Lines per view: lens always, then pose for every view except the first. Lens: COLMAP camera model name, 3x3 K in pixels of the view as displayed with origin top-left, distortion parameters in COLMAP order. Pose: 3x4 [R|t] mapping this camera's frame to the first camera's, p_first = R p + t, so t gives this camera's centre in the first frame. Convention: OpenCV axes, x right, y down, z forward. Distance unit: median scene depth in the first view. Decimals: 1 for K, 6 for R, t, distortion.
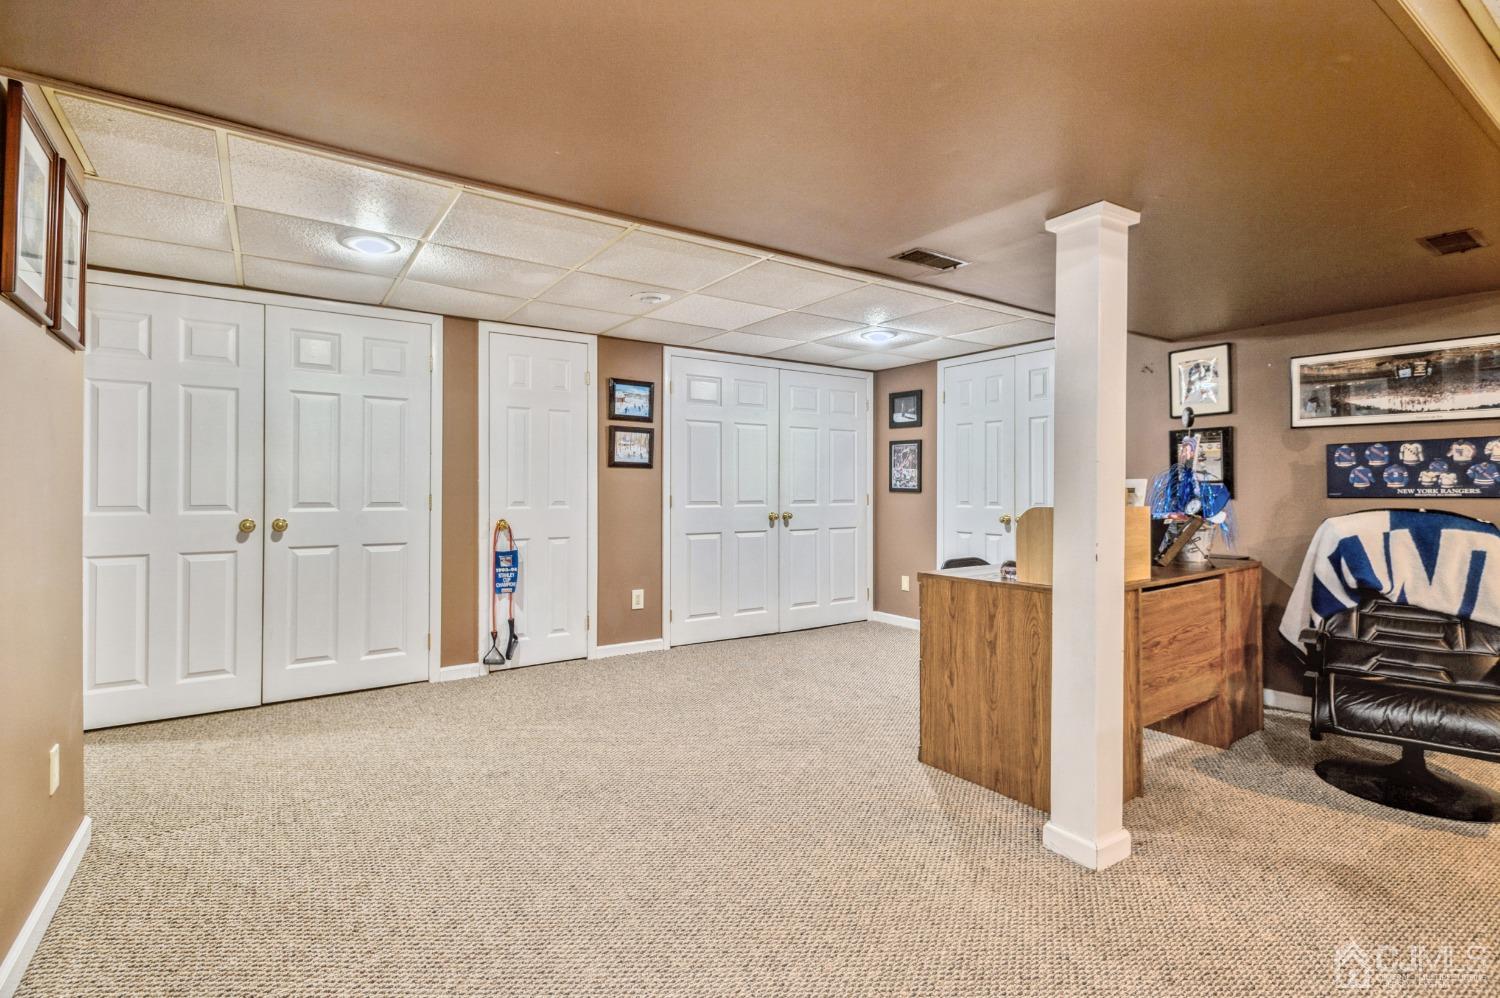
lens RADIAL K [[698.0, 0, 743.3], [0, 698.0, 494.0], [0, 0, 1]] dist [0.009732, -0.001461]
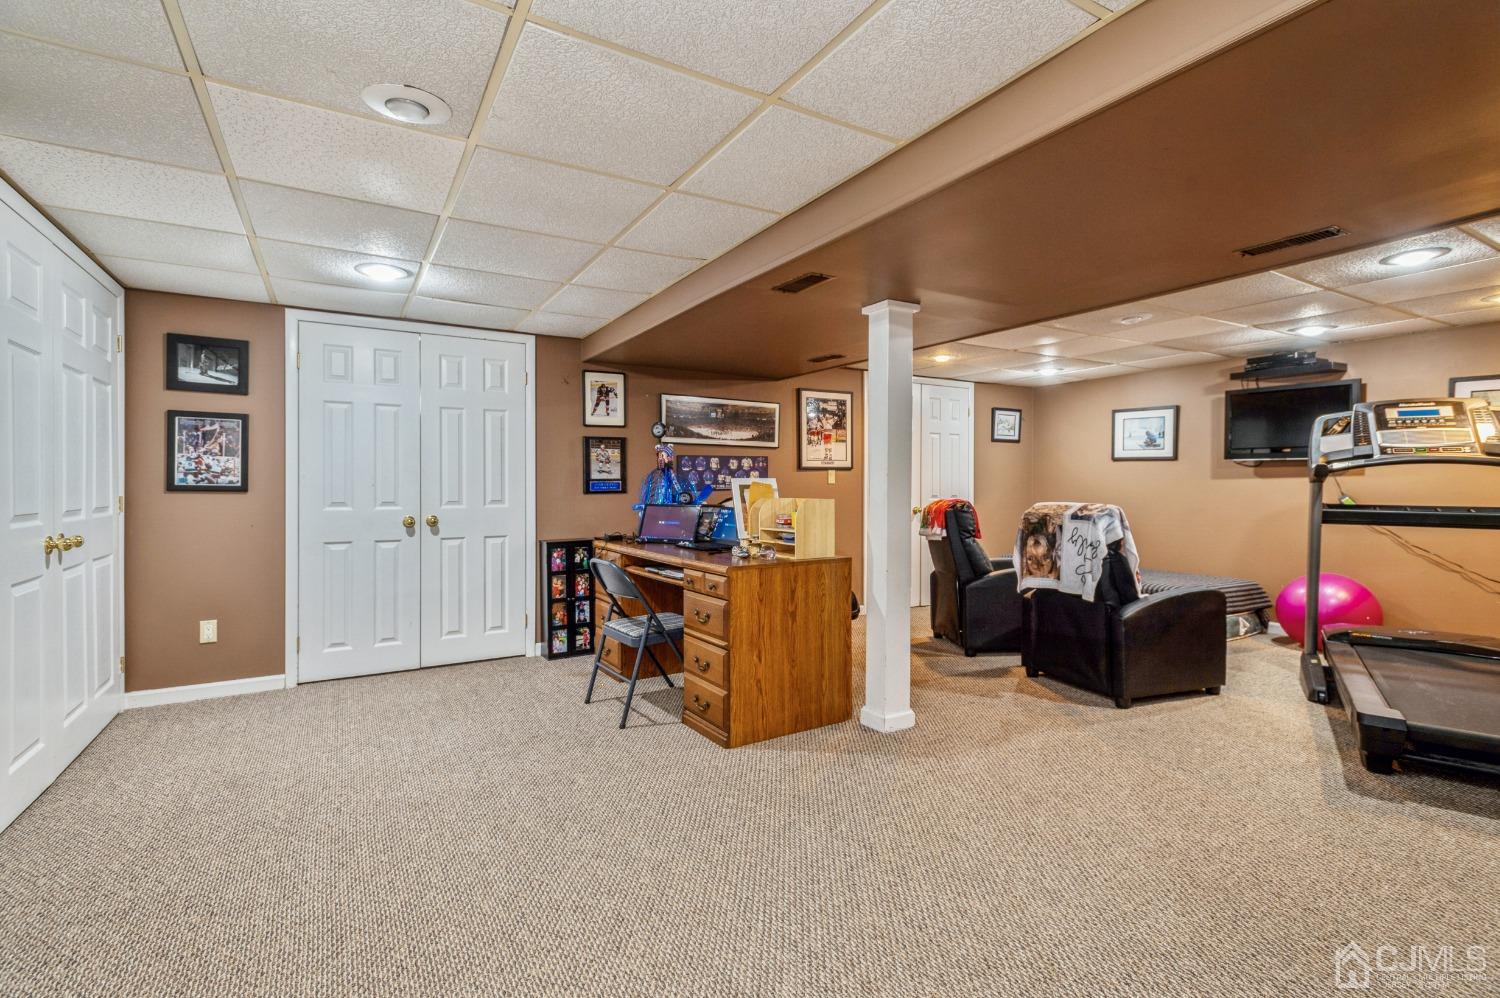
lens RADIAL K [[698.0, 0, 746.4], [0, 698.0, 486.9], [0, 0, 1]] dist [0.009732, -0.001461]
pose [[0.060555, -0.006384, 0.998144, -0.696076], [0.009015, 0.999942, 0.005849, -0.011218], [-0.998124, 0.008644, 0.060609, 0.812722]]
